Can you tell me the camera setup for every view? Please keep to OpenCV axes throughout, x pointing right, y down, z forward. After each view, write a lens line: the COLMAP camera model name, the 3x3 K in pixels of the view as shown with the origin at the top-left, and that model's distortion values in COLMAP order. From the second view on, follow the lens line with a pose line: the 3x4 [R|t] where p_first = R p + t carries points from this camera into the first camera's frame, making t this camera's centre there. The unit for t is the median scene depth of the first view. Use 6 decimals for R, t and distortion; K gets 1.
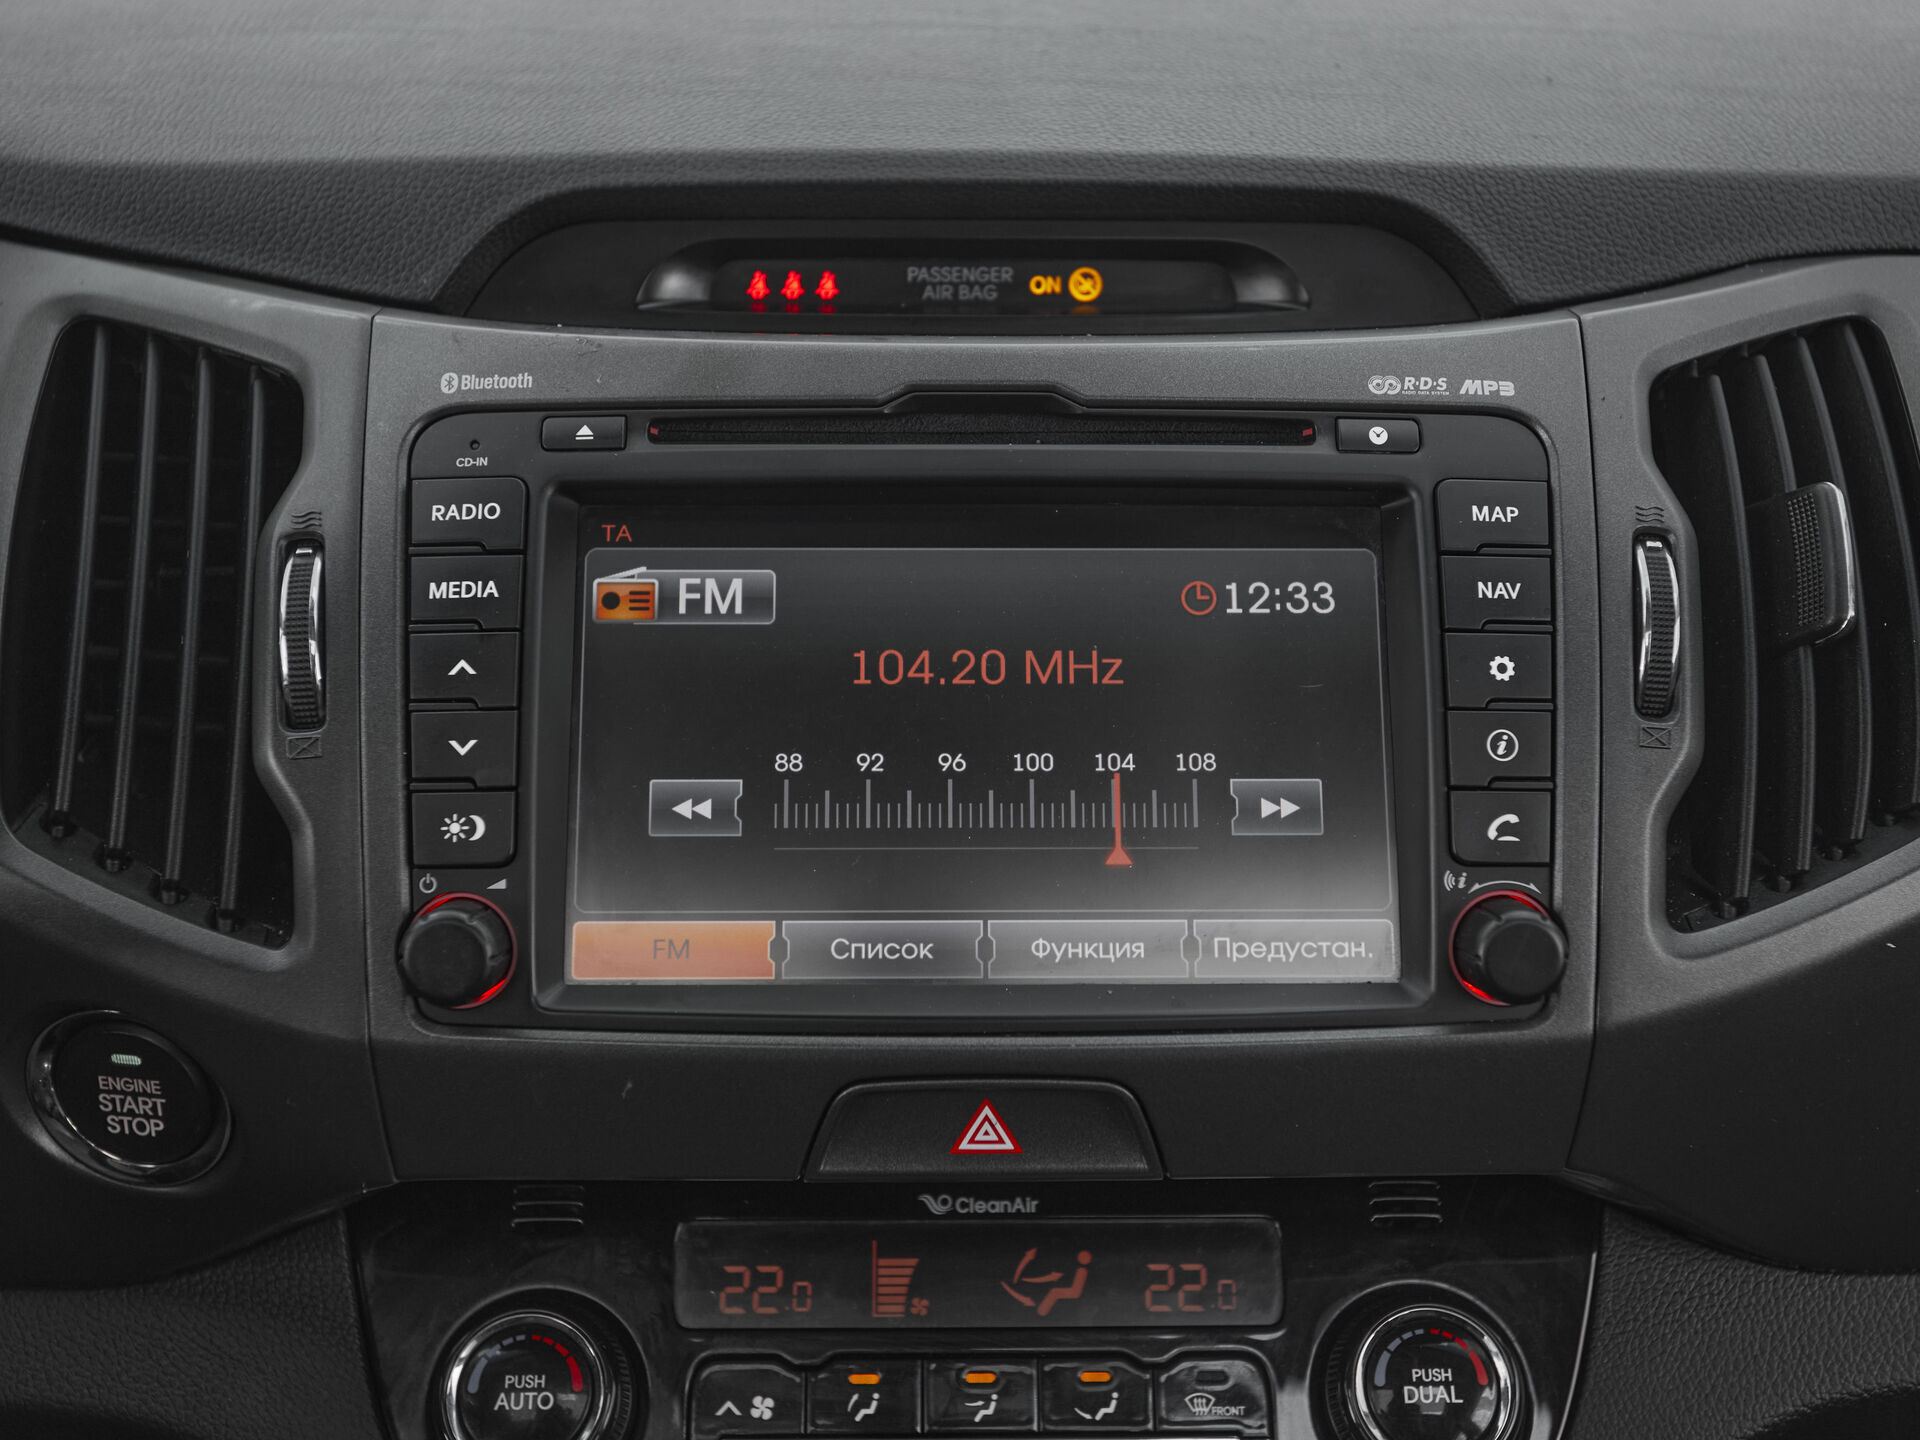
lens RADIAL K [[2342.8, 0, 974.1], [0, 2342.8, 730.5], [0, 0, 1]] dist [0.023539, 0.000000]
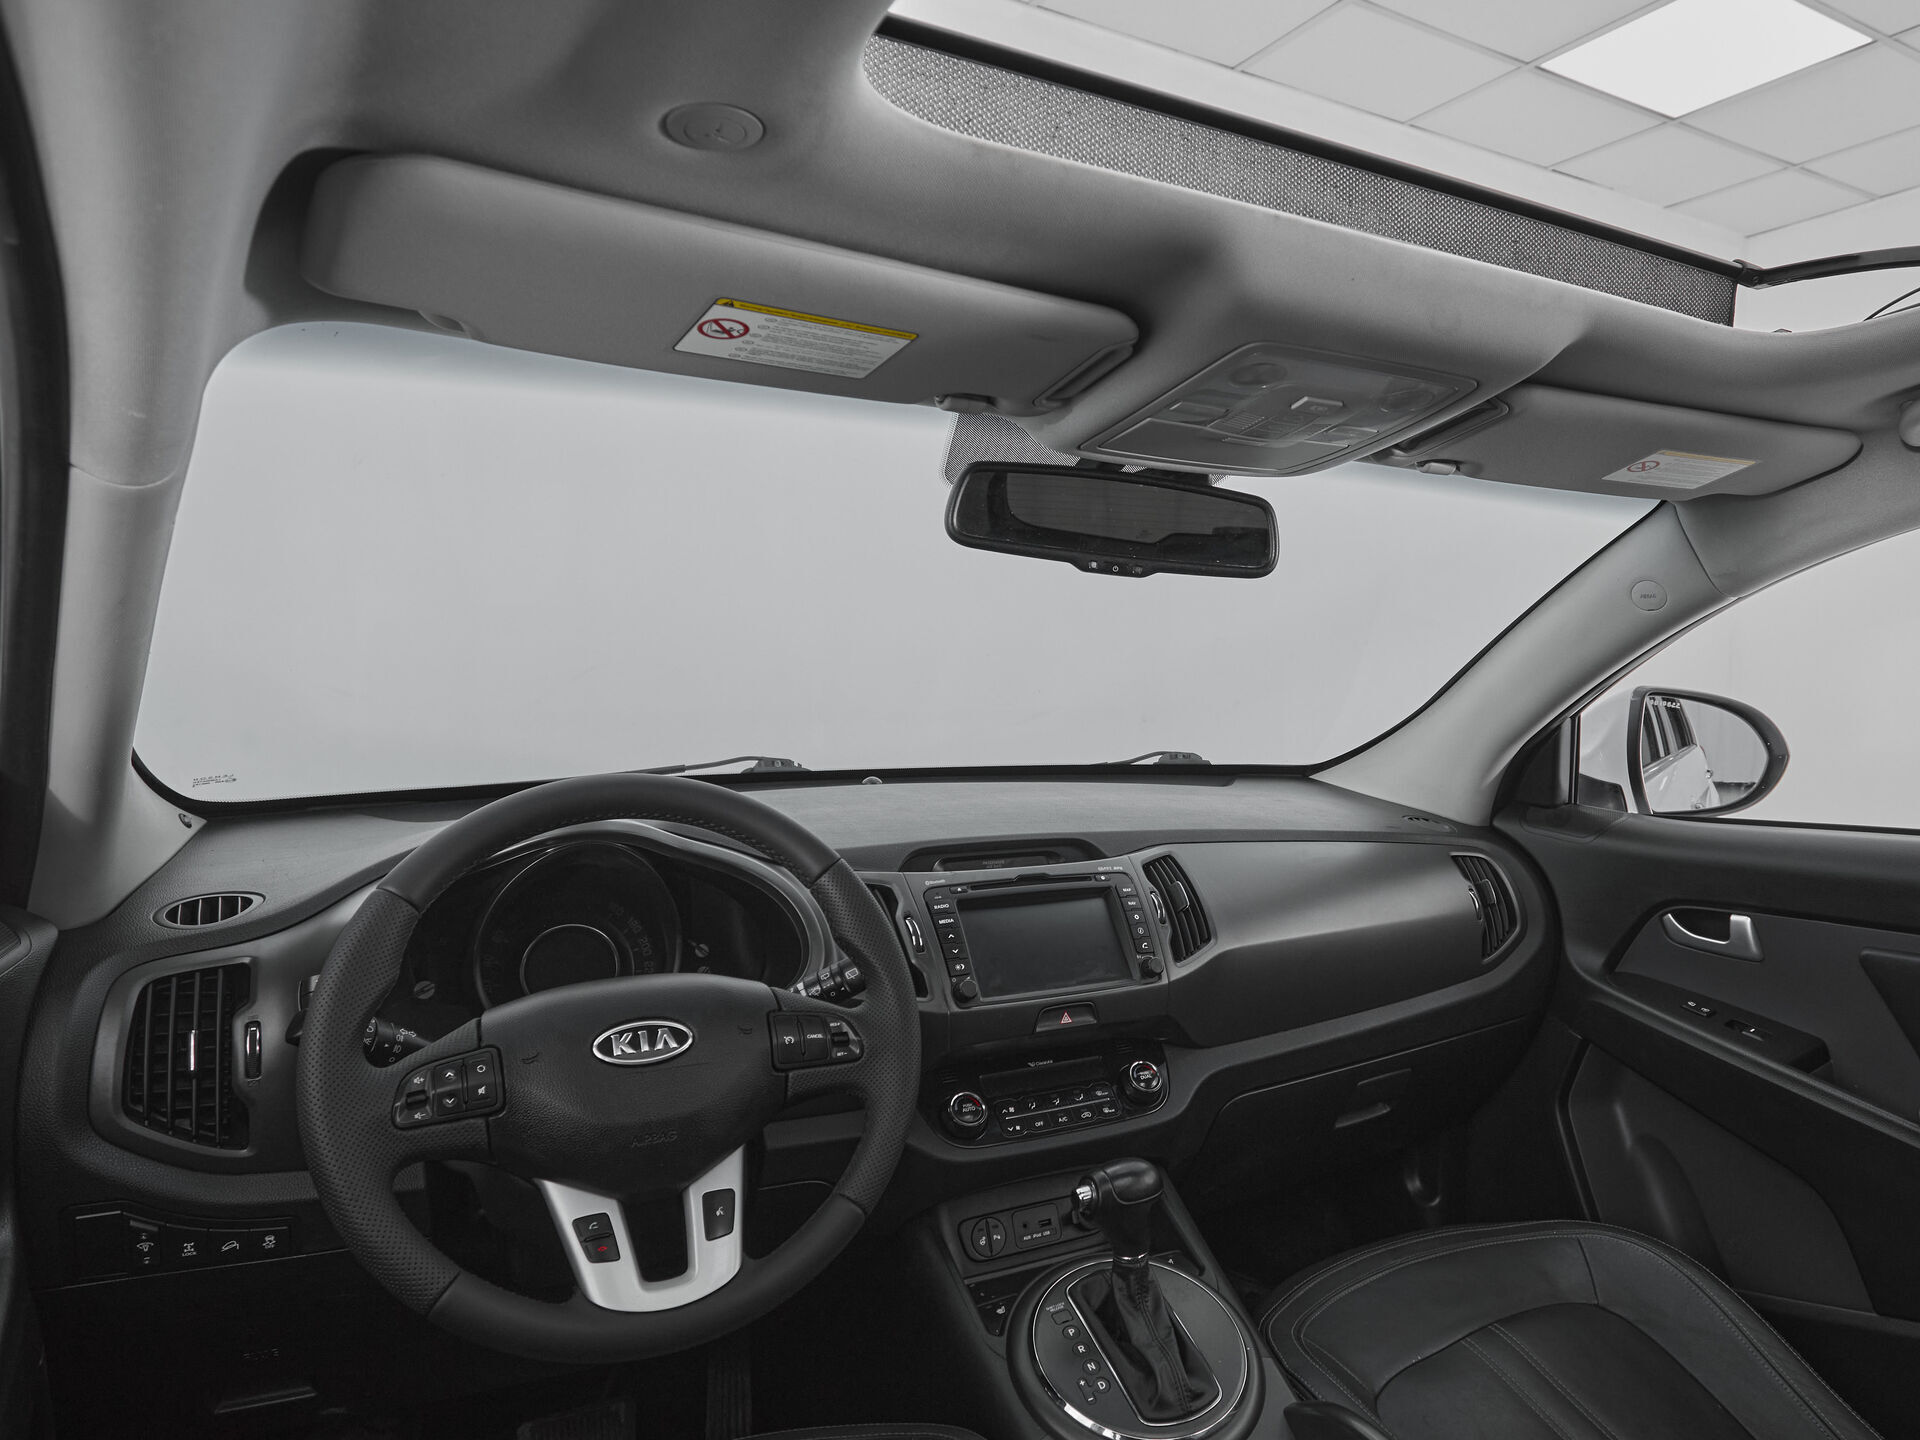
lens RADIAL K [[1286.6, 0, 1155.8], [0, 1286.6, 717.5], [0, 0, 1]] dist [0.002627, -0.006120]
pose [[0.856643, -0.014108, 0.515717, -1.161599], [0.215670, 0.917882, -0.333135, 0.508940], [-0.468667, 0.396602, 0.789340, -1.393736]]
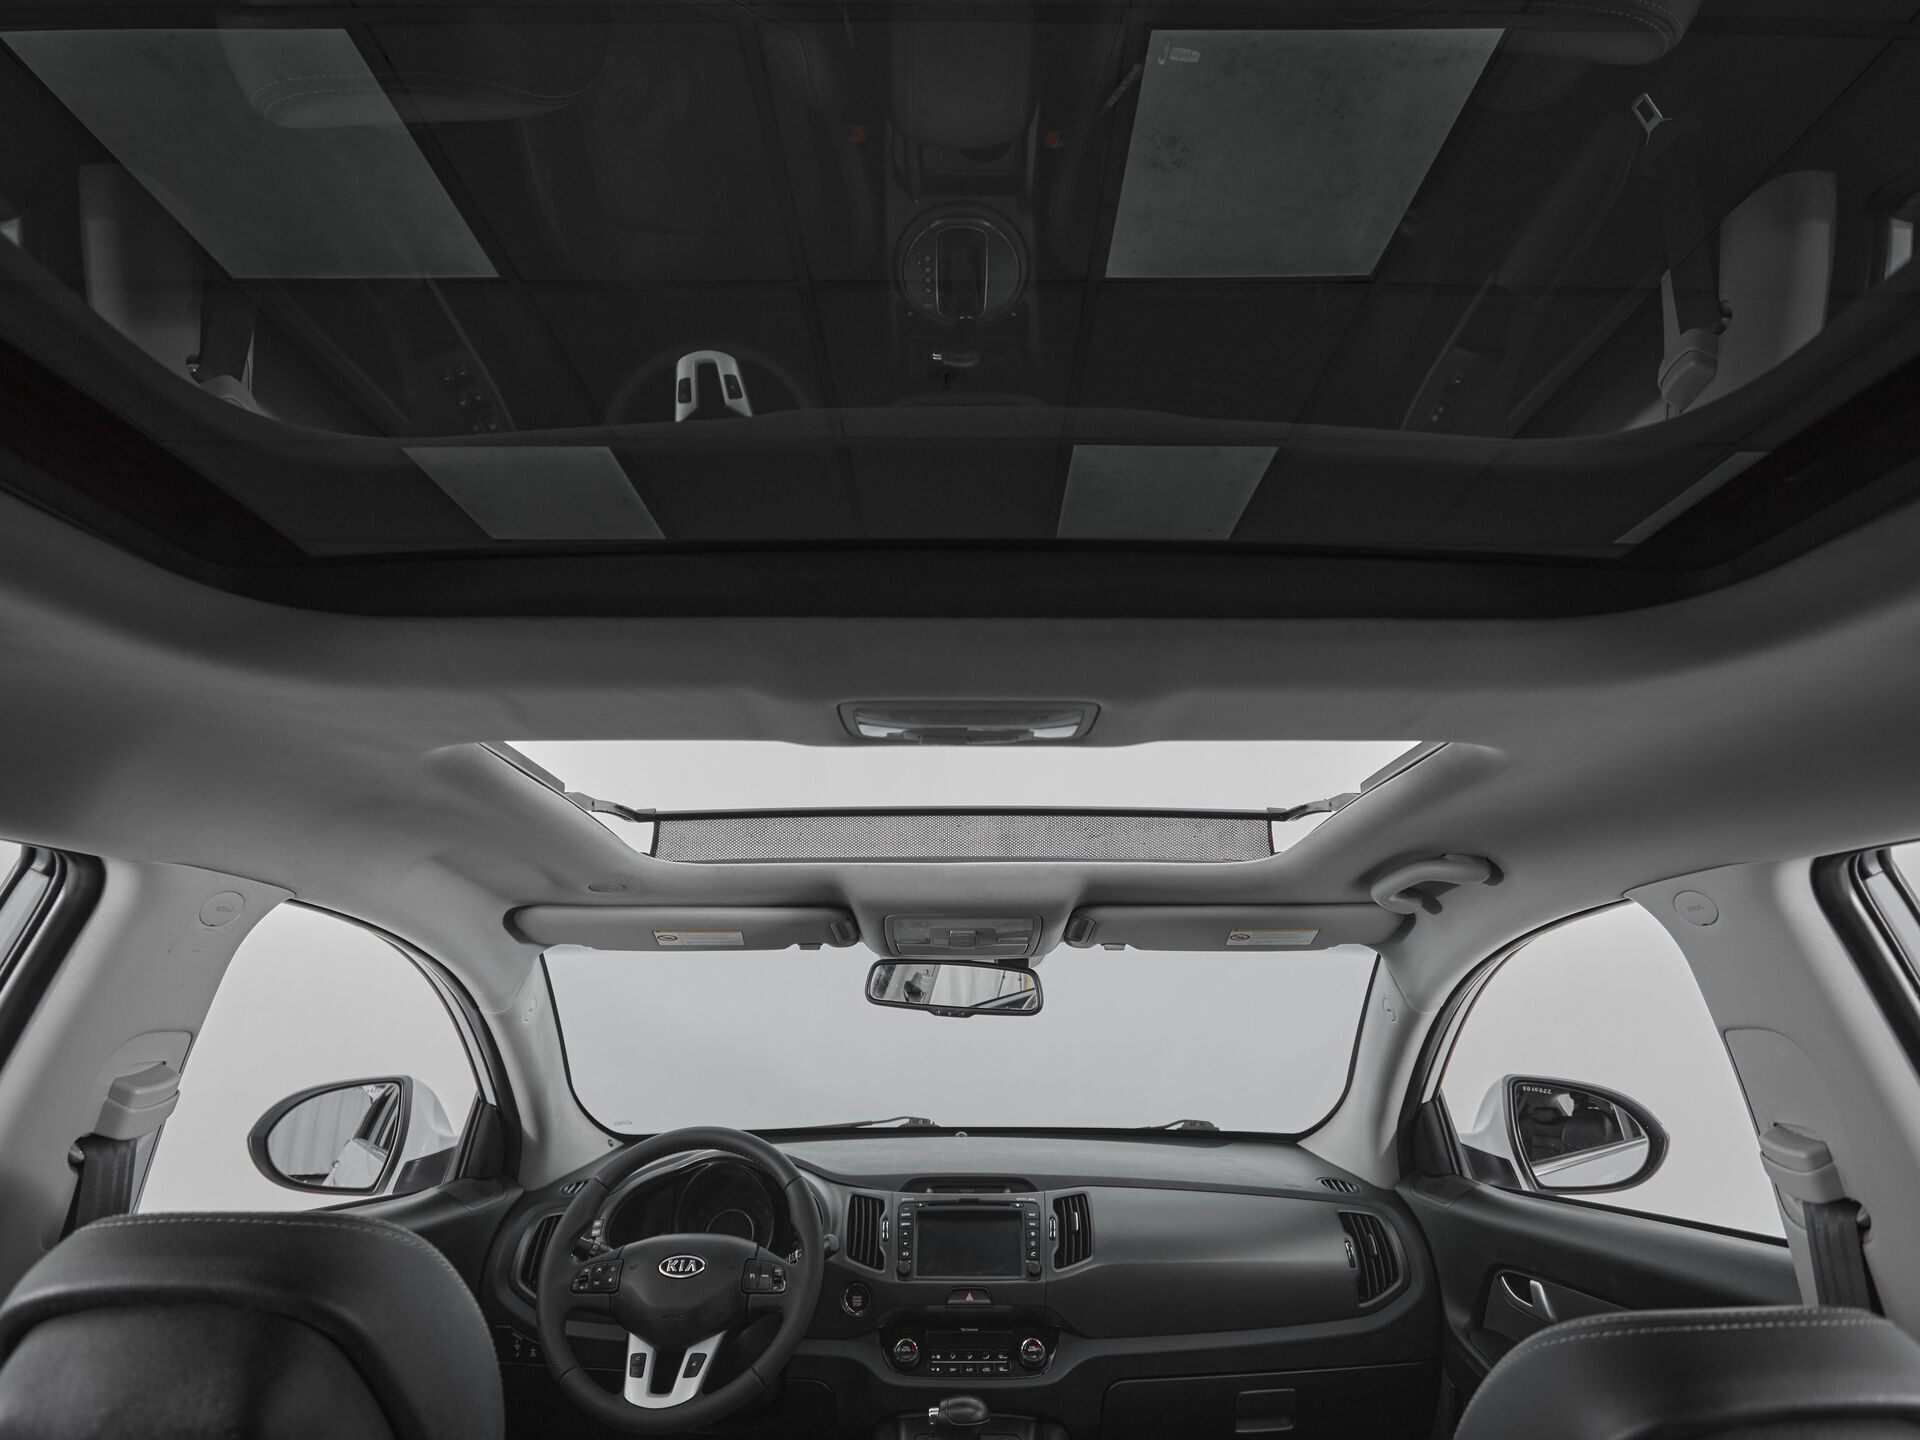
lens RADIAL K [[1019.3, 0, 968.0], [0, 1019.3, 726.3], [0, 0, 1]] dist [0.001885, -0.001238]
pose [[0.999890, -0.010753, -0.010246, 0.053715], [0.001085, 0.740854, -0.671665, 1.009455], [0.014813, 0.671580, 0.740784, -2.708693]]
